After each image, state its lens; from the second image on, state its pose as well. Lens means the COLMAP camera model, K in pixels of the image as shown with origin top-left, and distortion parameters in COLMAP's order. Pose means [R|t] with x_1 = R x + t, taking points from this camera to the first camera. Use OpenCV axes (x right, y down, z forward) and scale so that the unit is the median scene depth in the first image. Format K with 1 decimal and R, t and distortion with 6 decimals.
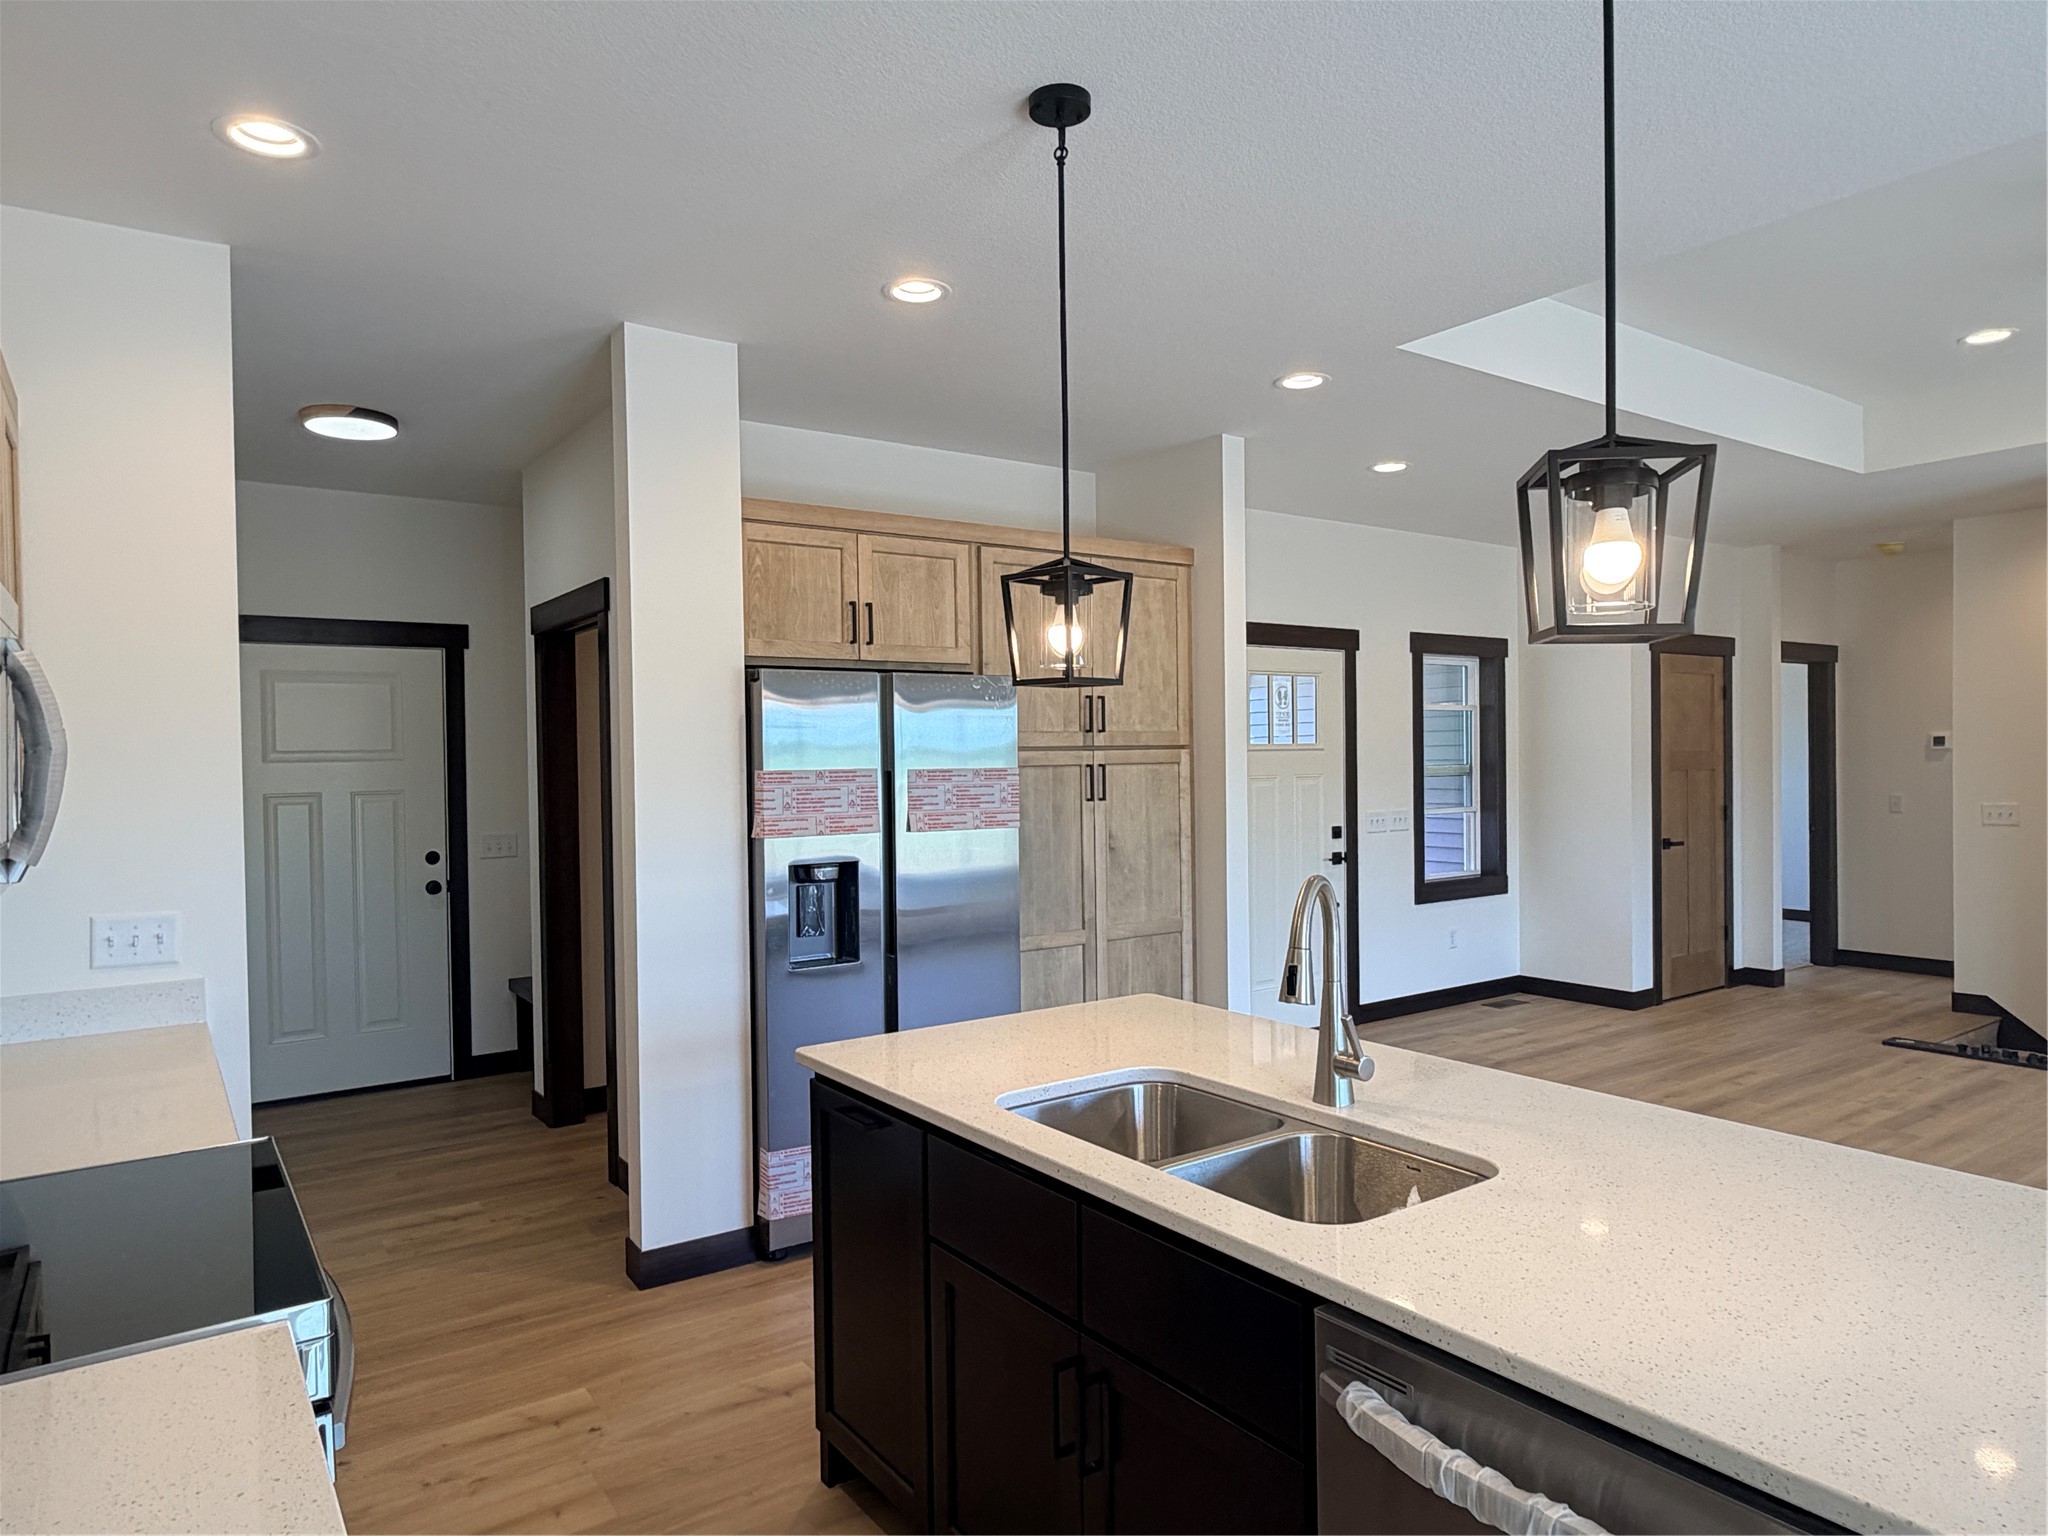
lens RADIAL K [[1246.3, 0, 988.7], [0, 1246.3, 775.0], [0, 0, 1]] dist [0.014565, 0.000633]
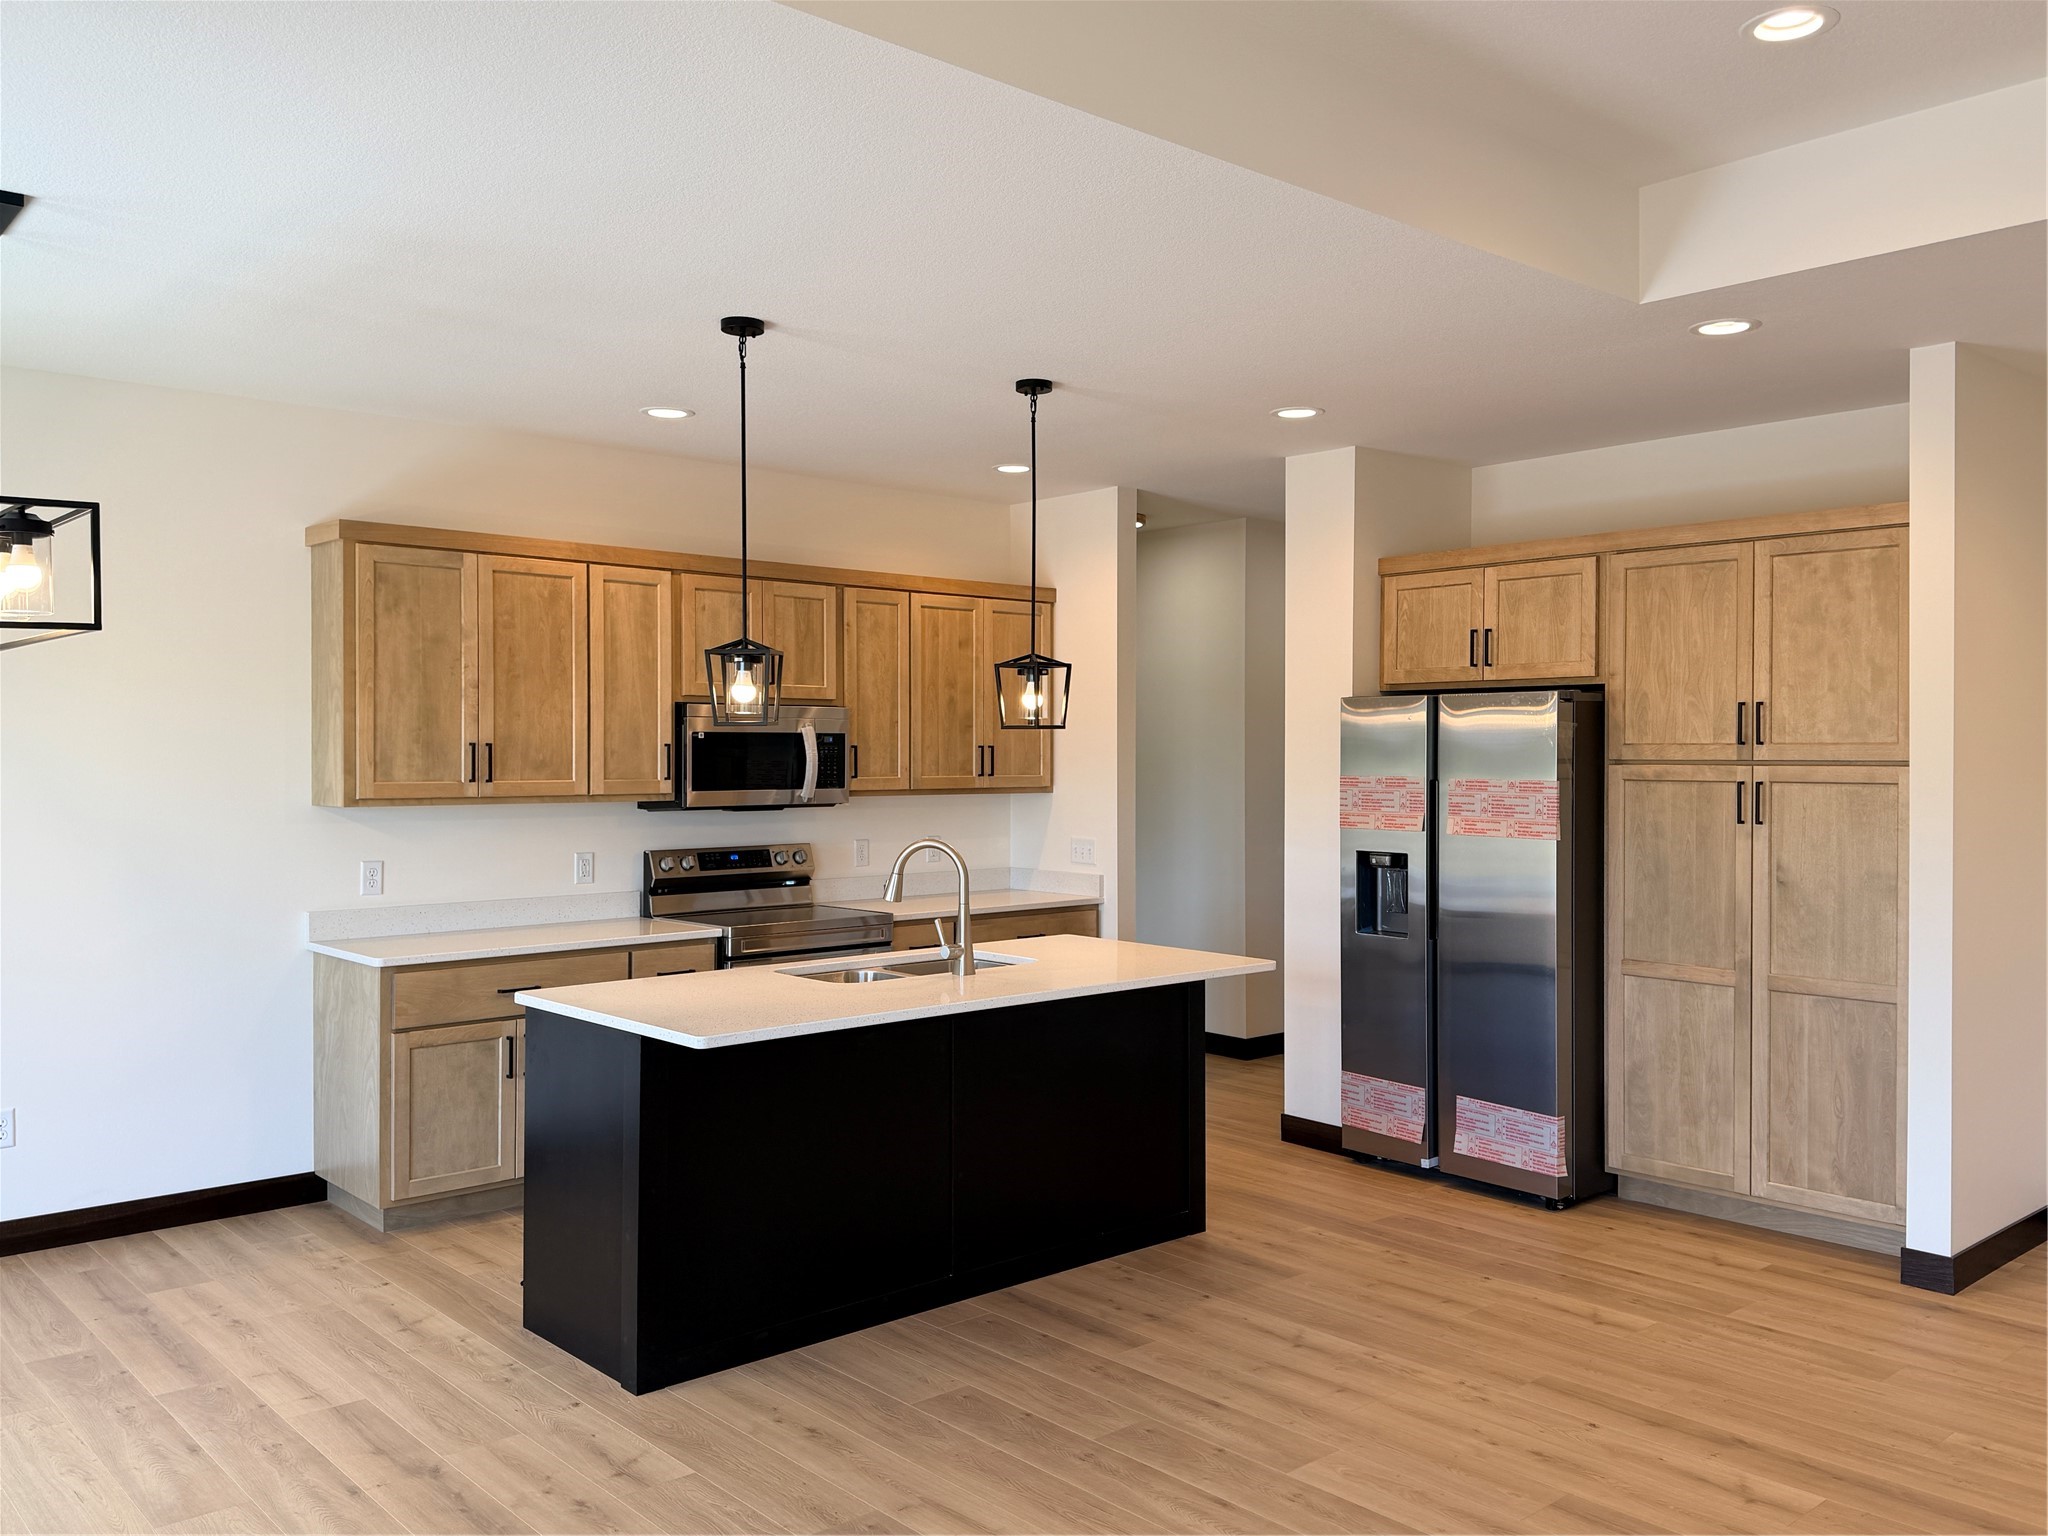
lens RADIAL K [[1646.3, 0, 1030.6], [0, 1646.3, 766.6], [0, 0, 1]] dist [0.153939, -0.241641]
pose [[0.134896, 0.024921, -0.990546, 1.199395], [-0.018131, 0.999578, 0.022679, -0.037418], [0.990694, 0.014900, 0.135291, 0.358646]]
